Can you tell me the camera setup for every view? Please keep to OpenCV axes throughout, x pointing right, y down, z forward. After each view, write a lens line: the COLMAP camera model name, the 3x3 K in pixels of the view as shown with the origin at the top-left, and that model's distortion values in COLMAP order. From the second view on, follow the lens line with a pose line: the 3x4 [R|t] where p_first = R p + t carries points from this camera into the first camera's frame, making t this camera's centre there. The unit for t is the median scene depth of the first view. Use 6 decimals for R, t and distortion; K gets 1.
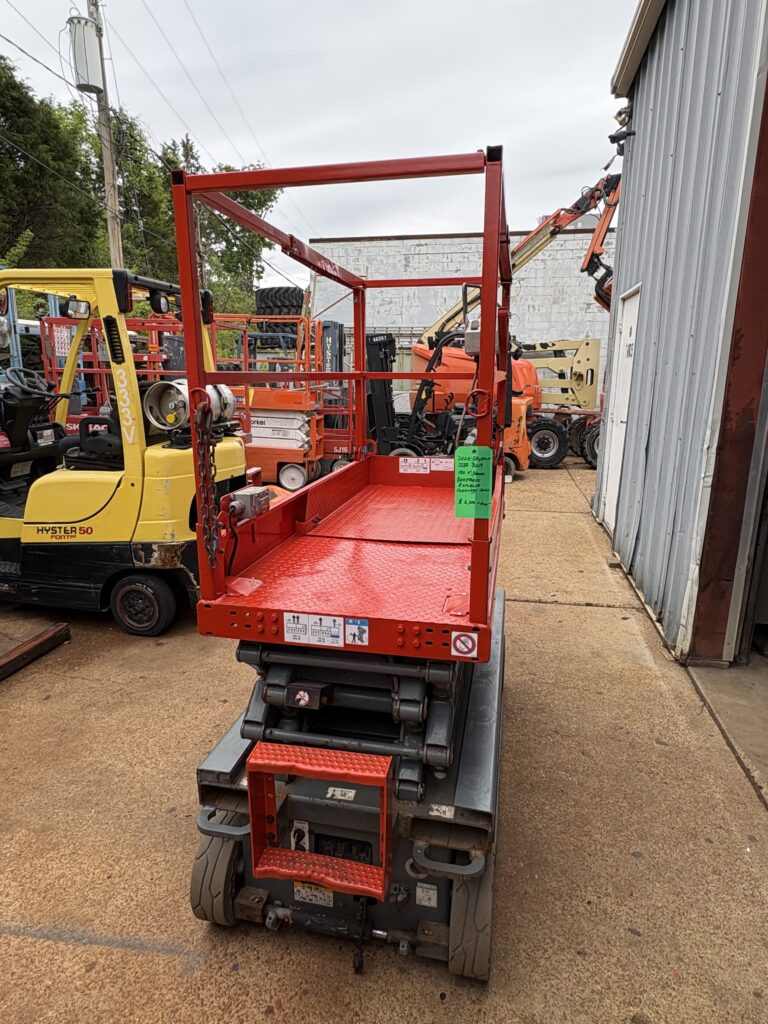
lens RADIAL K [[588.7, 0, 384.0], [0, 588.7, 512.0], [0, 0, 1]] dist [-0.006600, 0.000003]
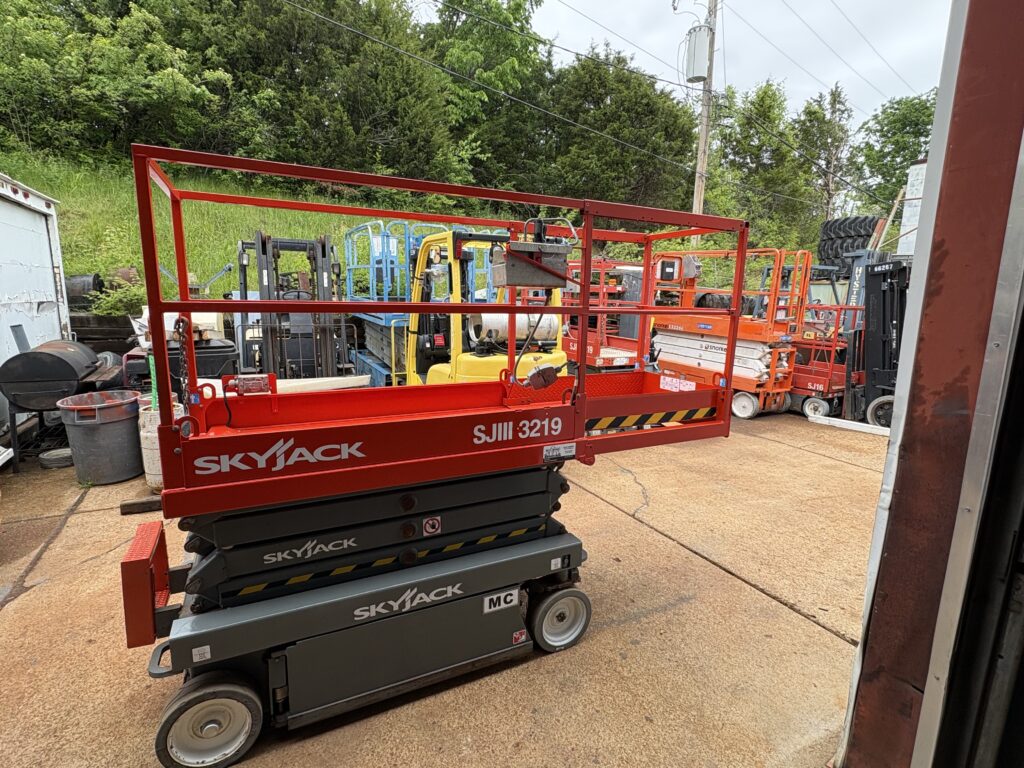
lens RADIAL K [[497.1, 0, 512.0], [0, 497.1, 384.0], [0, 0, 1]] dist [0.004726, 0.001077]
pose [[0.622548, 0.146762, -0.768697, 0.499036], [-0.197972, 0.979843, 0.026742, -0.076174], [0.757127, 0.135532, 0.639054, 0.277490]]
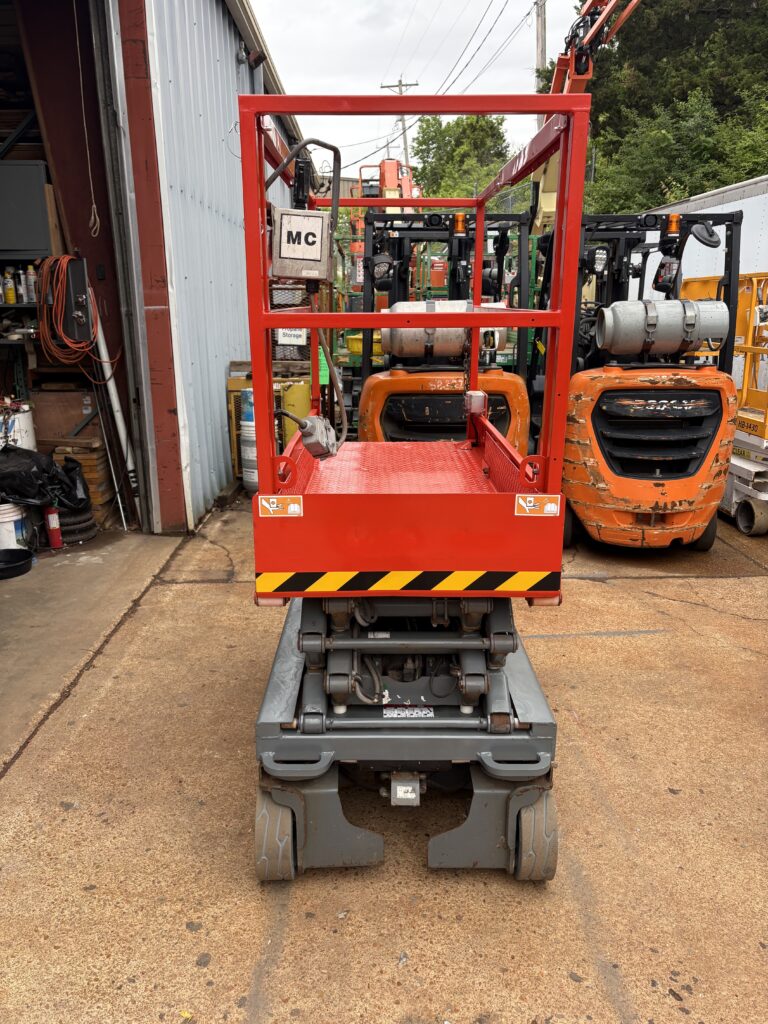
lens RADIAL K [[774.8, 0, 384.0], [0, 774.8, 512.0], [0, 0, 1]] dist [0.013448, 0.001843]
pose [[-0.975743, 0.057966, -0.211107, 0.164062], [-0.049741, 0.880386, 0.471642, -0.267454], [0.213195, 0.470702, -0.856147, 1.099883]]
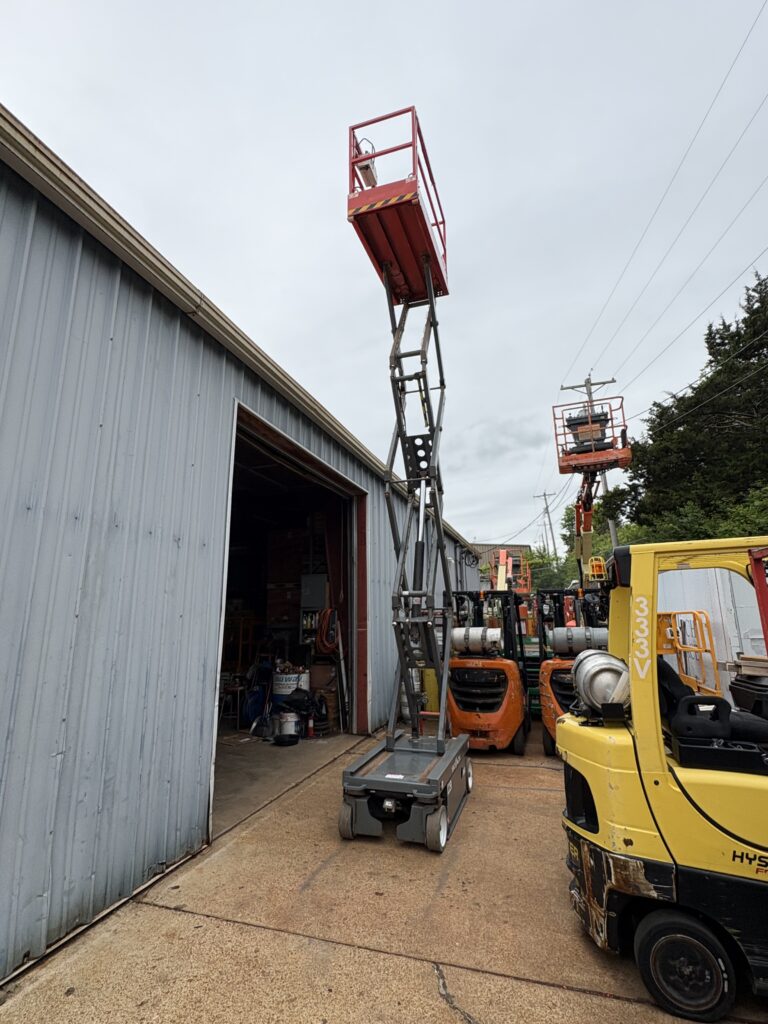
lens RADIAL K [[497.1, 0, 384.0], [0, 497.1, 512.0], [0, 0, 1]] dist [0.004726, 0.001077]
pose [[-0.994708, 0.028505, 0.098710, -0.048738], [0.030929, 0.999254, 0.023117, -0.445340], [-0.097978, 0.026047, -0.994848, 1.689182]]
